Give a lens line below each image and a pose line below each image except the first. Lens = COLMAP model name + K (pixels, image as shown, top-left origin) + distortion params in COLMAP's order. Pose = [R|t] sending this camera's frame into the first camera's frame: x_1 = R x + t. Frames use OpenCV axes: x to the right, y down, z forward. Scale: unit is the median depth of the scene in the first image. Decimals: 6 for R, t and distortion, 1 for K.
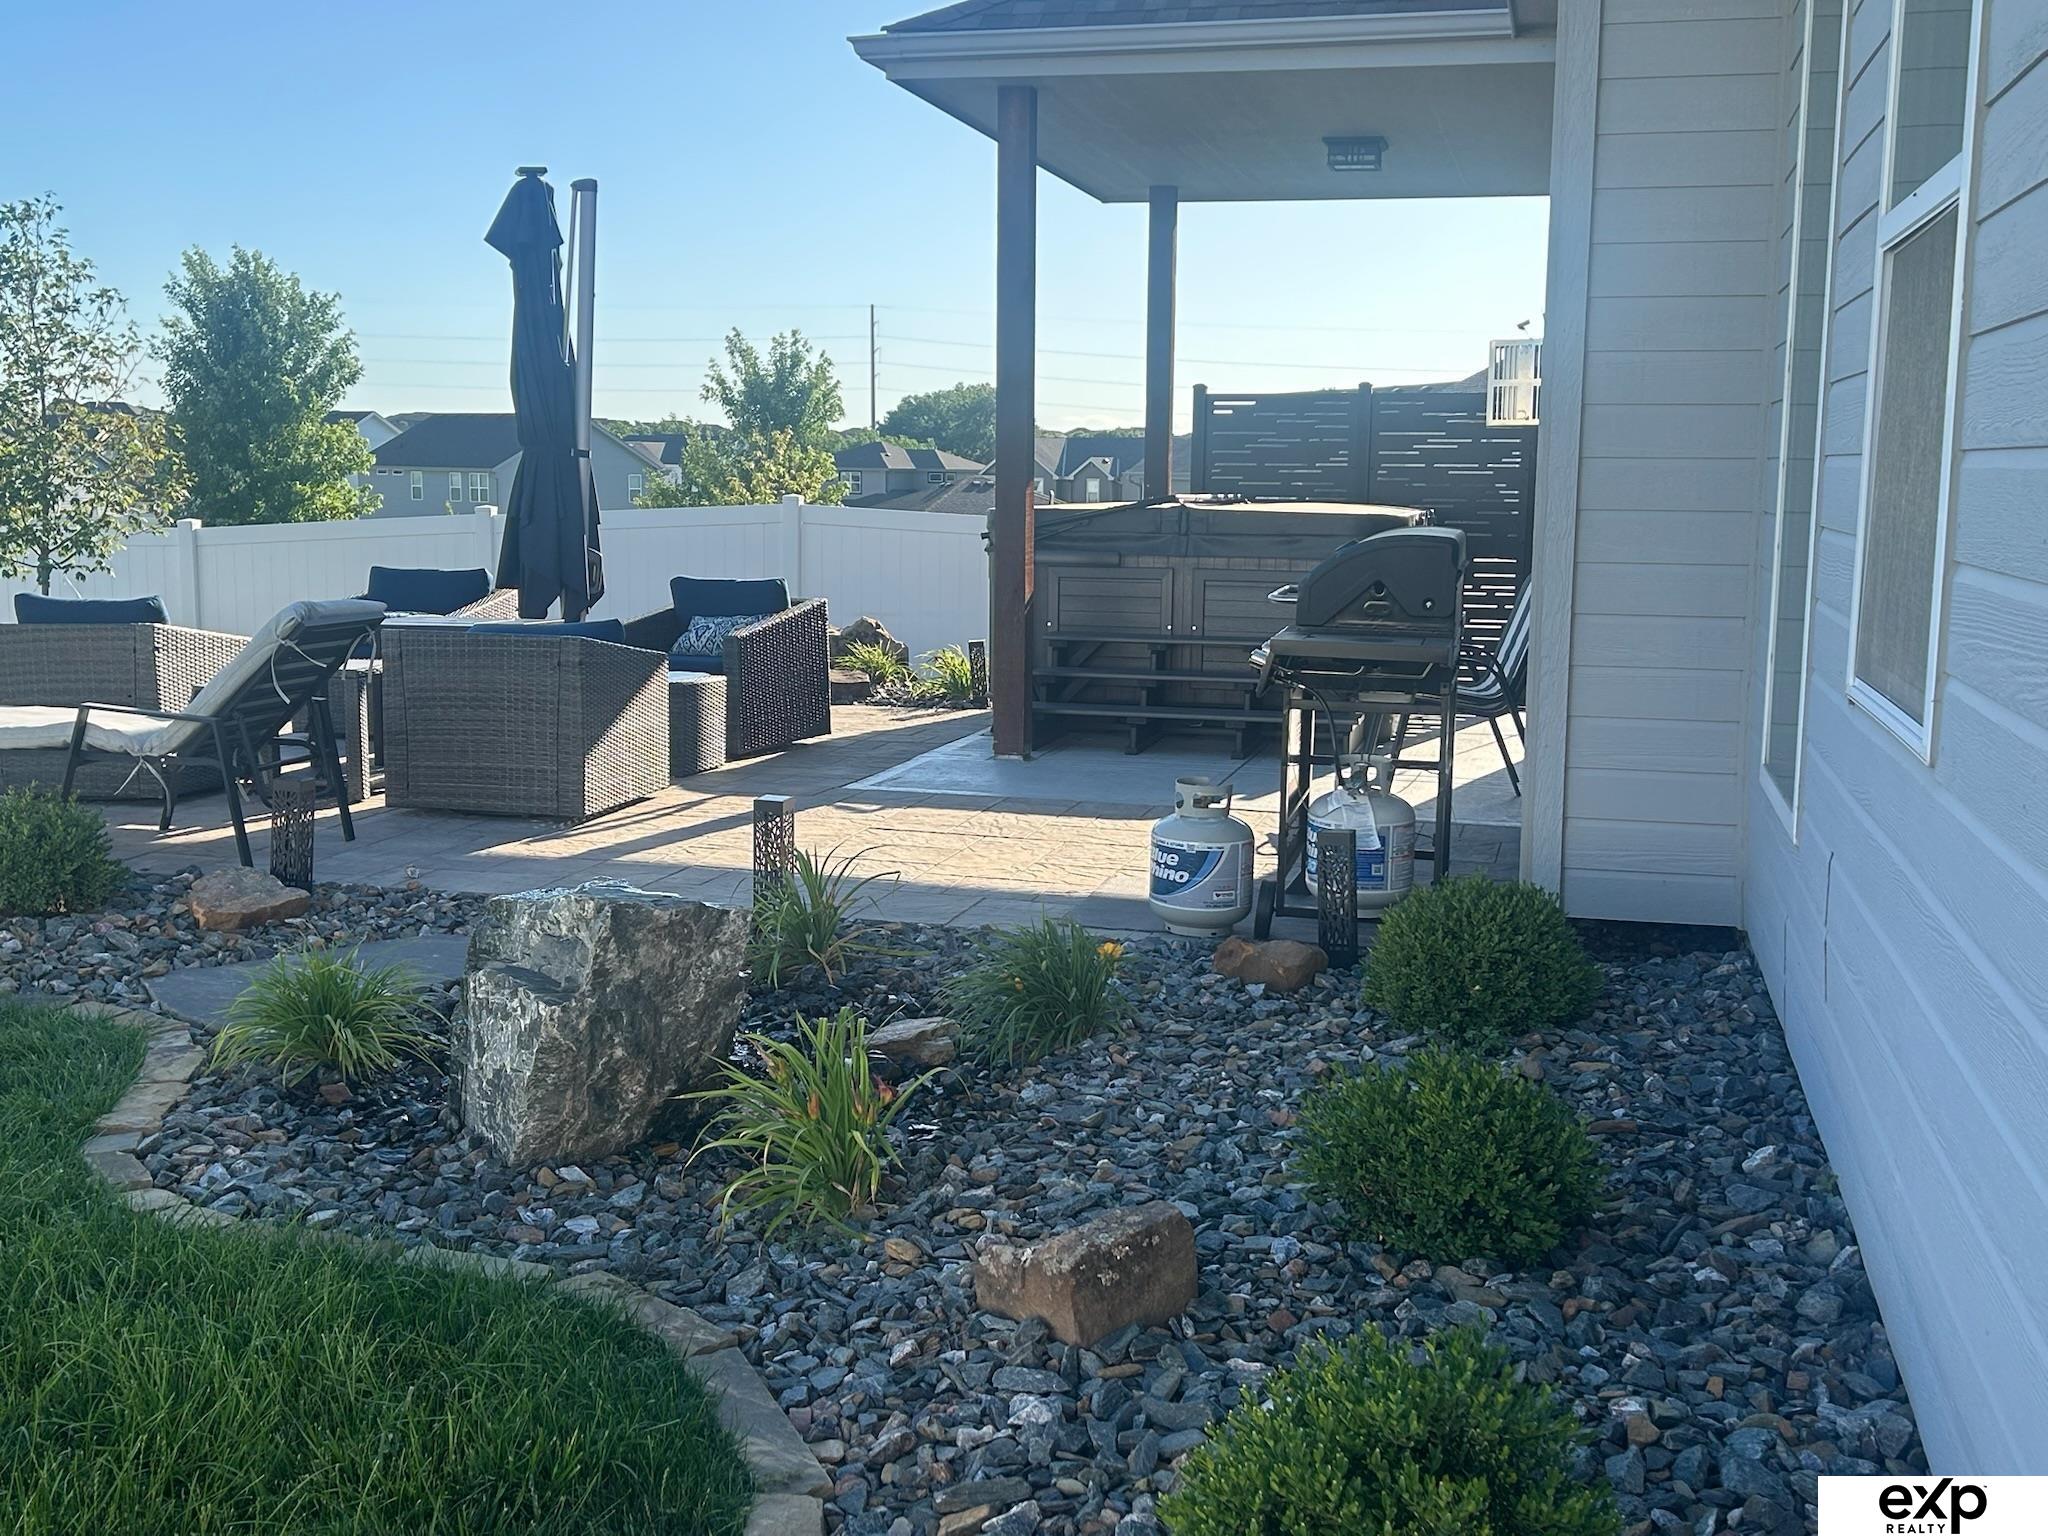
lens RADIAL K [[2146.6, 0, 1024.0], [0, 2146.6, 768.0], [0, 0, 1]] dist [0.003090, 0.011940]
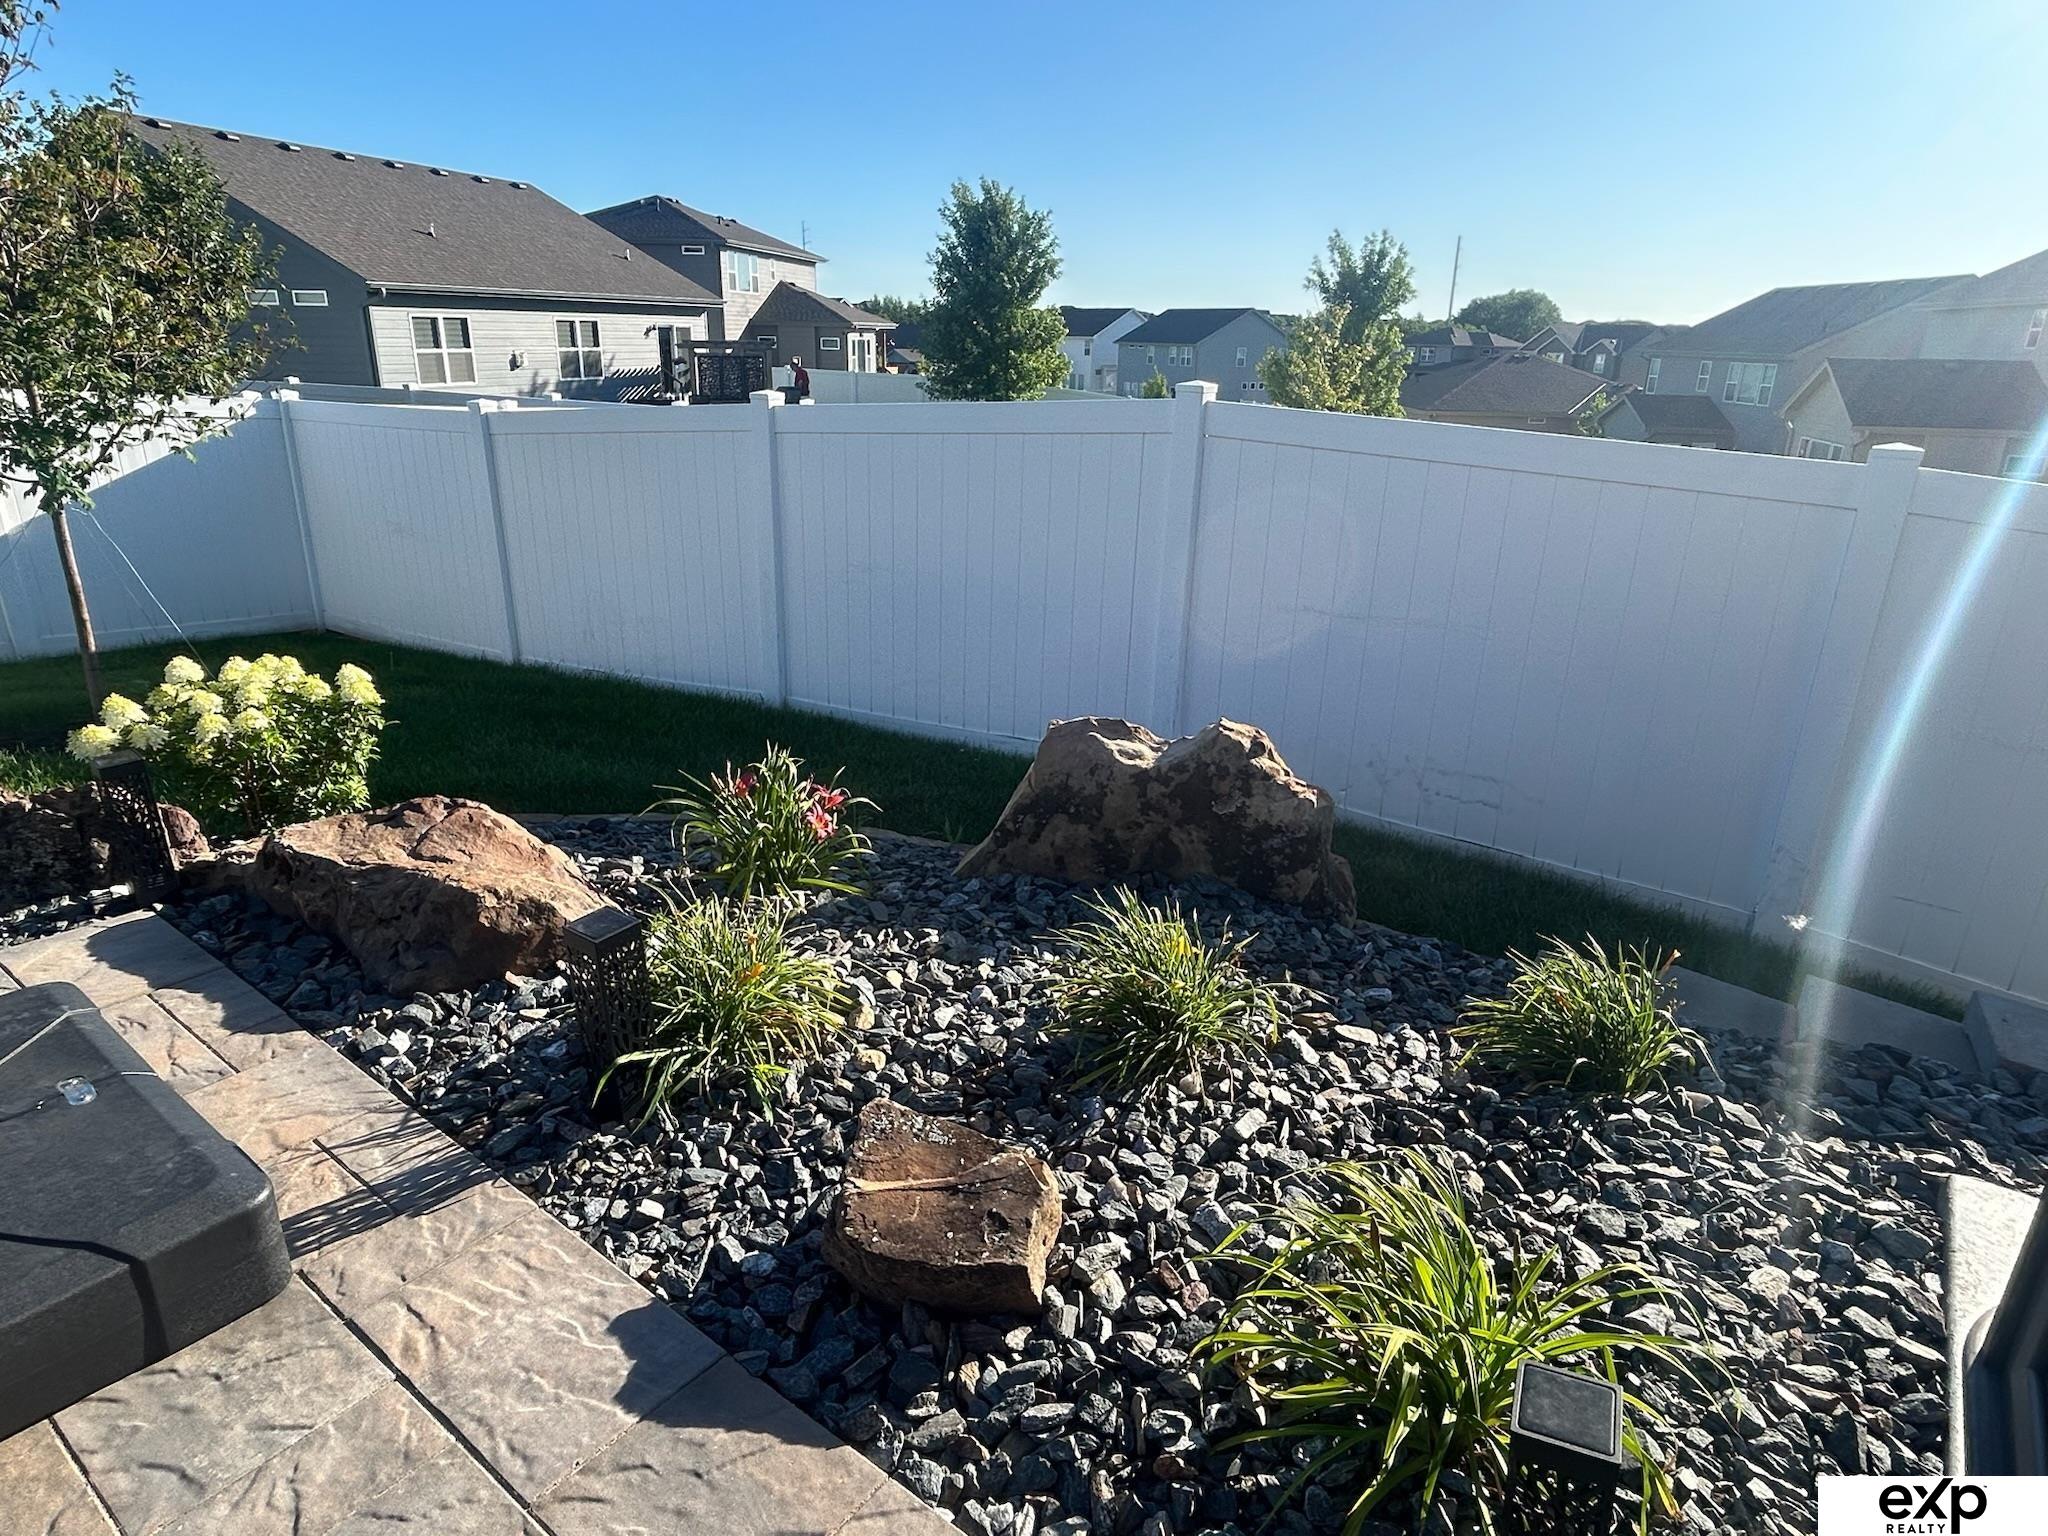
lens RADIAL K [[1182.6, 0, 1024.0], [0, 1182.6, 768.0], [0, 0, 1]] dist [0.000391, 0.000100]
pose [[0.923204, 0.134647, -0.359951, -0.007958], [-0.058716, 0.975037, 0.214137, -0.029774], [0.379798, -0.176557, 0.908064, 0.221715]]
